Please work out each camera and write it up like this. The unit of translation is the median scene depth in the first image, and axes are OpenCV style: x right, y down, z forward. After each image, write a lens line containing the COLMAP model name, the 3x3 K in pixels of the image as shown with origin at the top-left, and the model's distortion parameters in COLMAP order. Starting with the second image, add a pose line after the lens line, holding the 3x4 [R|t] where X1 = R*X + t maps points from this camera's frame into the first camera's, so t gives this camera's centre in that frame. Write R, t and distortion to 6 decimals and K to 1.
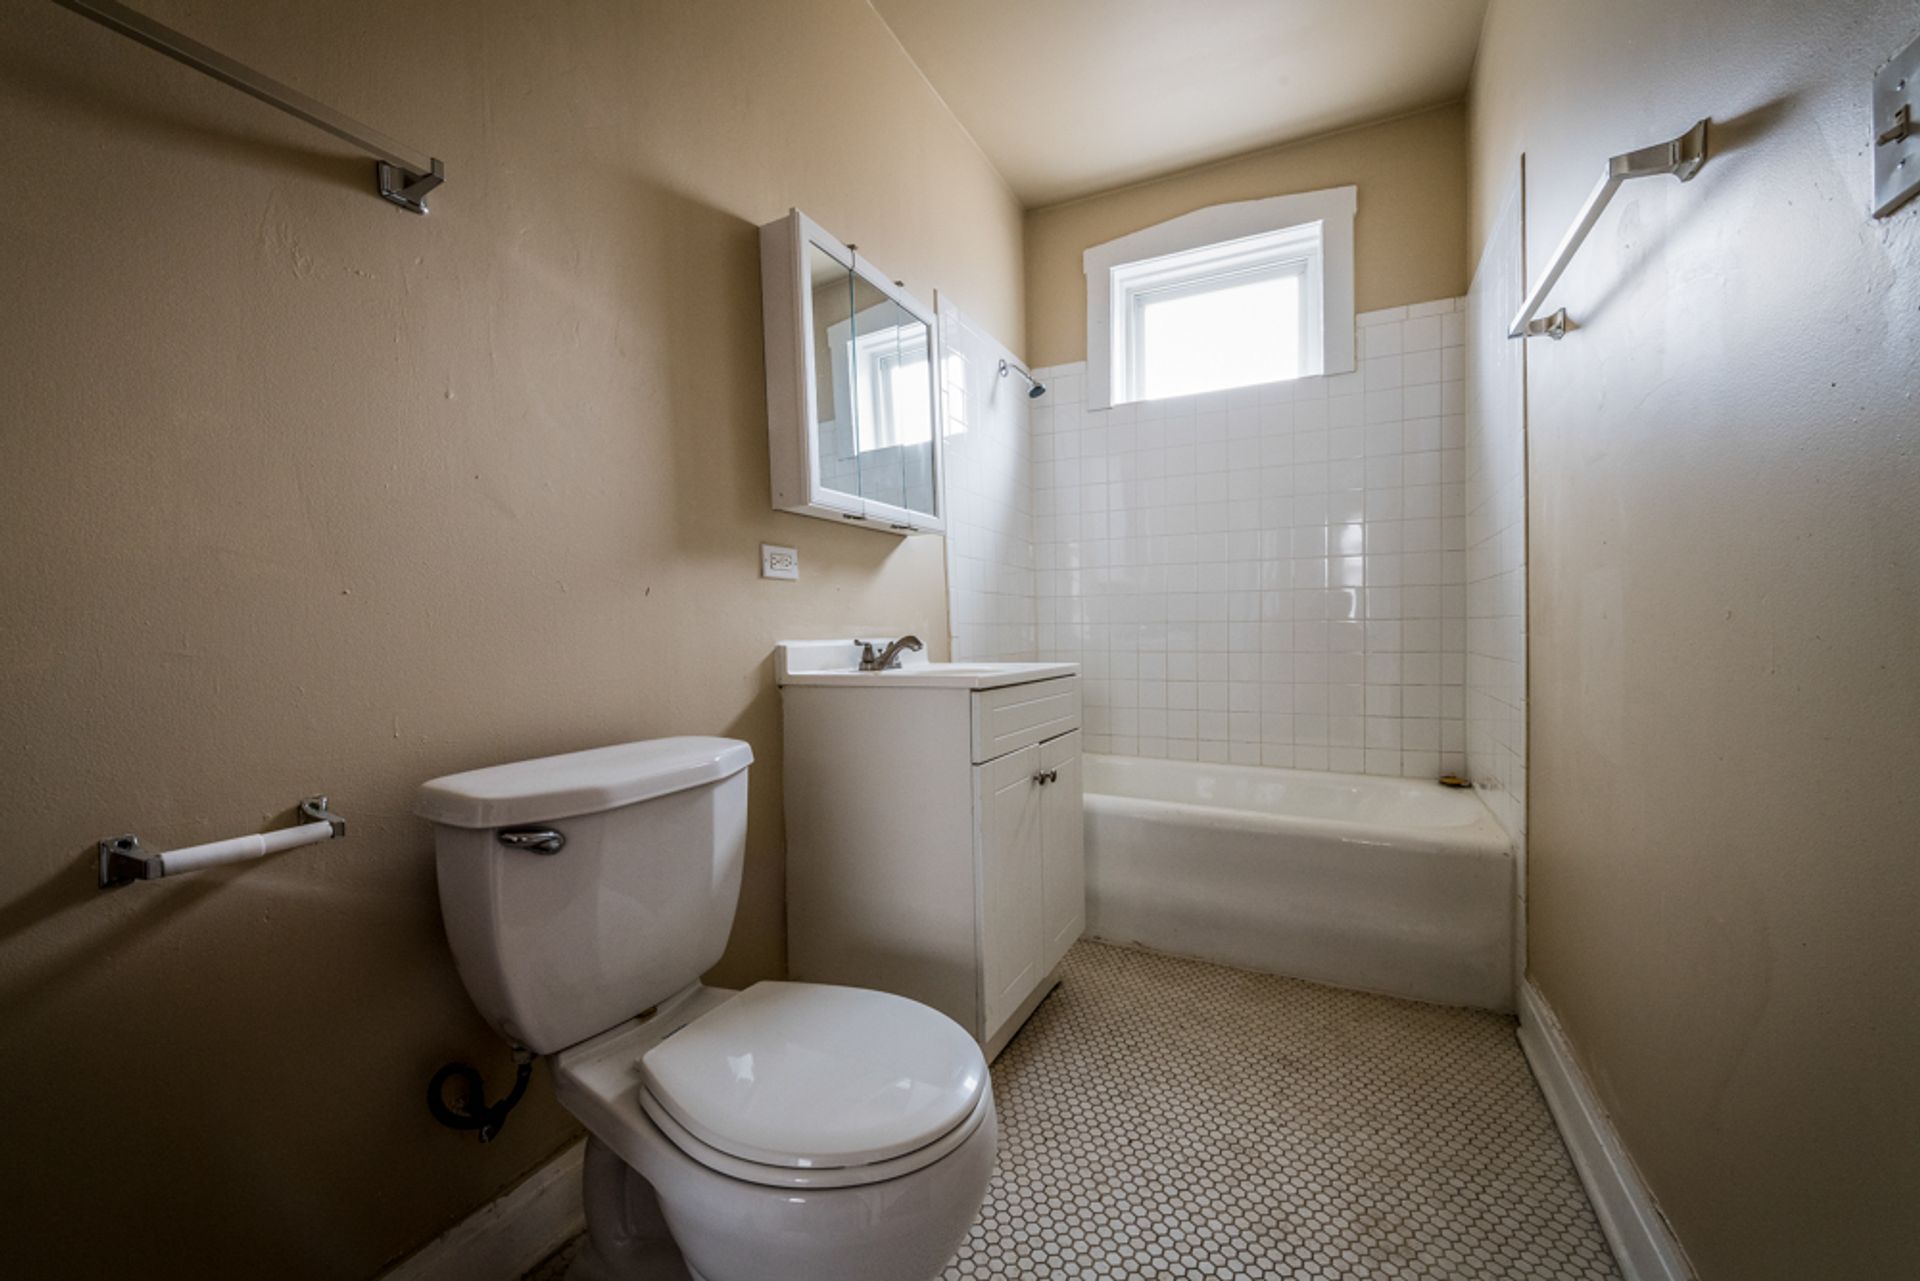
lens RADIAL K [[760.2, 0, 960.0], [0, 760.2, 640.5], [0, 0, 1]] dist [0.000463, -0.003950]
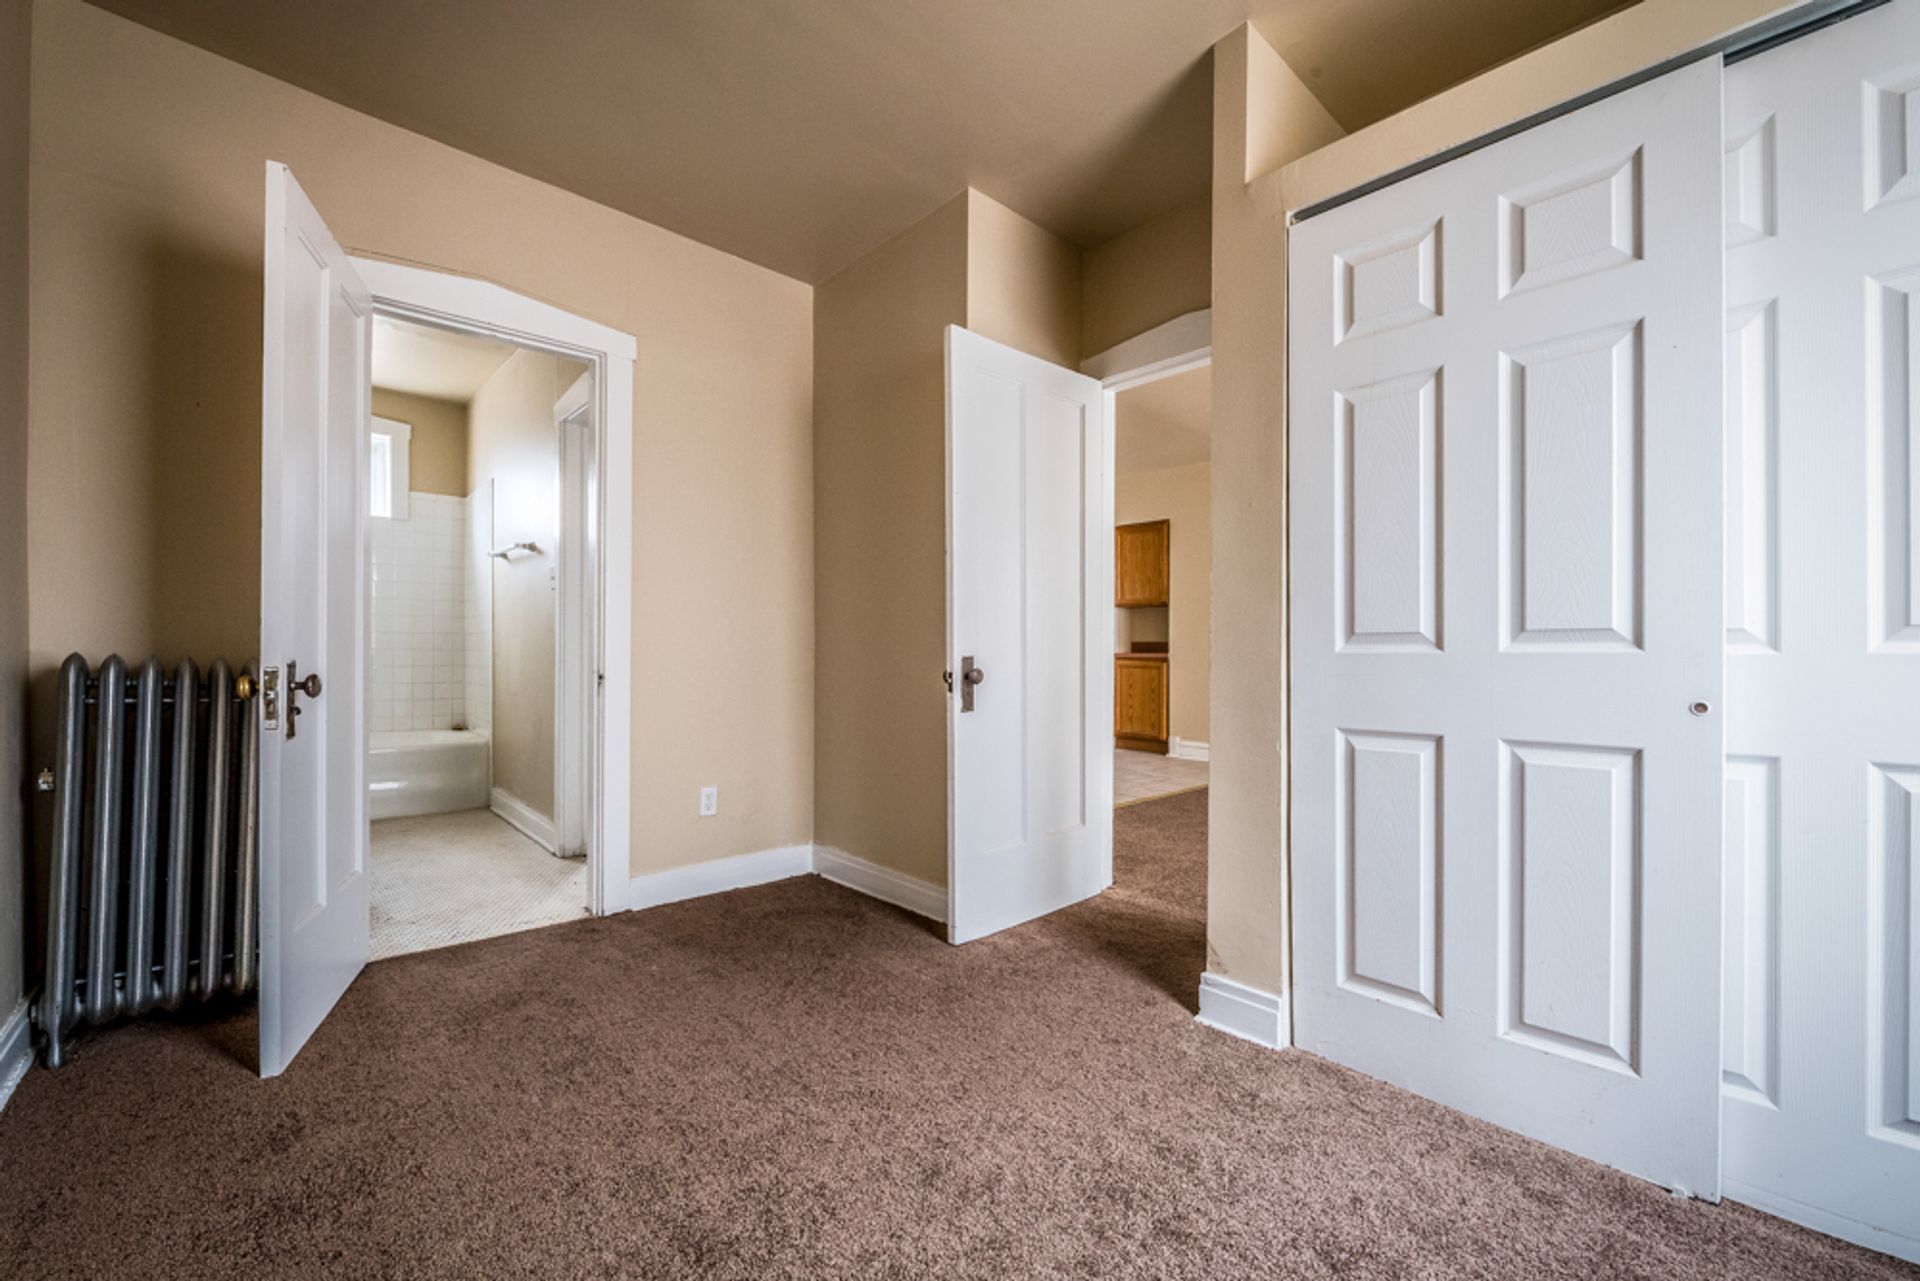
lens RADIAL K [[760.2, 0, 960.0], [0, 760.2, 640.5], [0, 0, 1]] dist [0.000463, -0.003950]
pose [[0.353215, 0.018366, 0.935362, -1.131797], [0.016024, 0.999542, -0.025677, 0.030219], [-0.935405, 0.024057, 0.352759, -1.421243]]
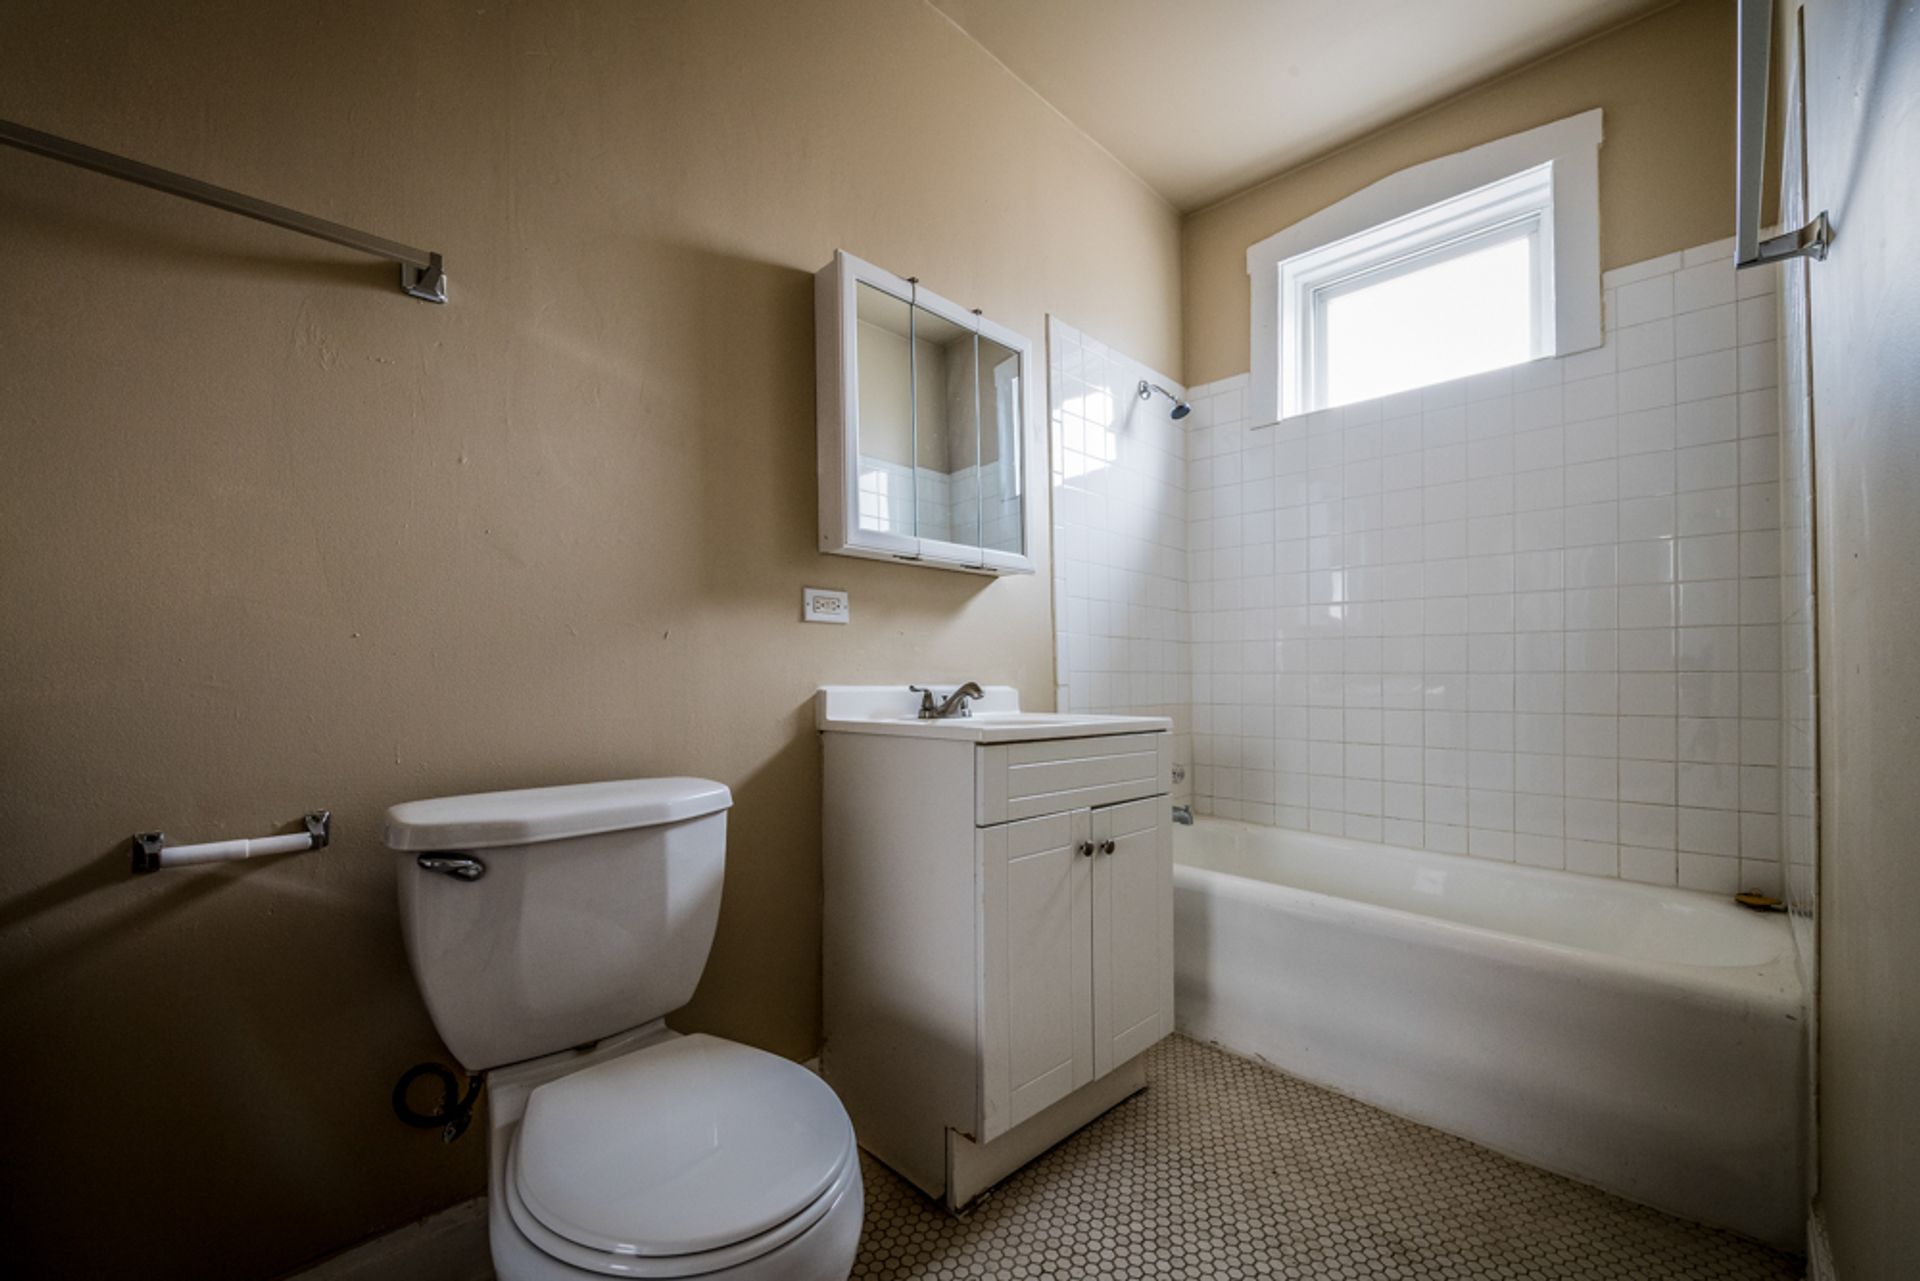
lens RADIAL K [[777.6, 0, 953.7], [0, 777.6, 666.9], [0, 0, 1]] dist [0.000179, -0.004431]
pose [[0.946541, 0.010471, -0.322413, 0.232199], [-0.019234, 0.999527, -0.024005, -0.002505], [0.322009, 0.028923, 0.946295, 0.093807]]
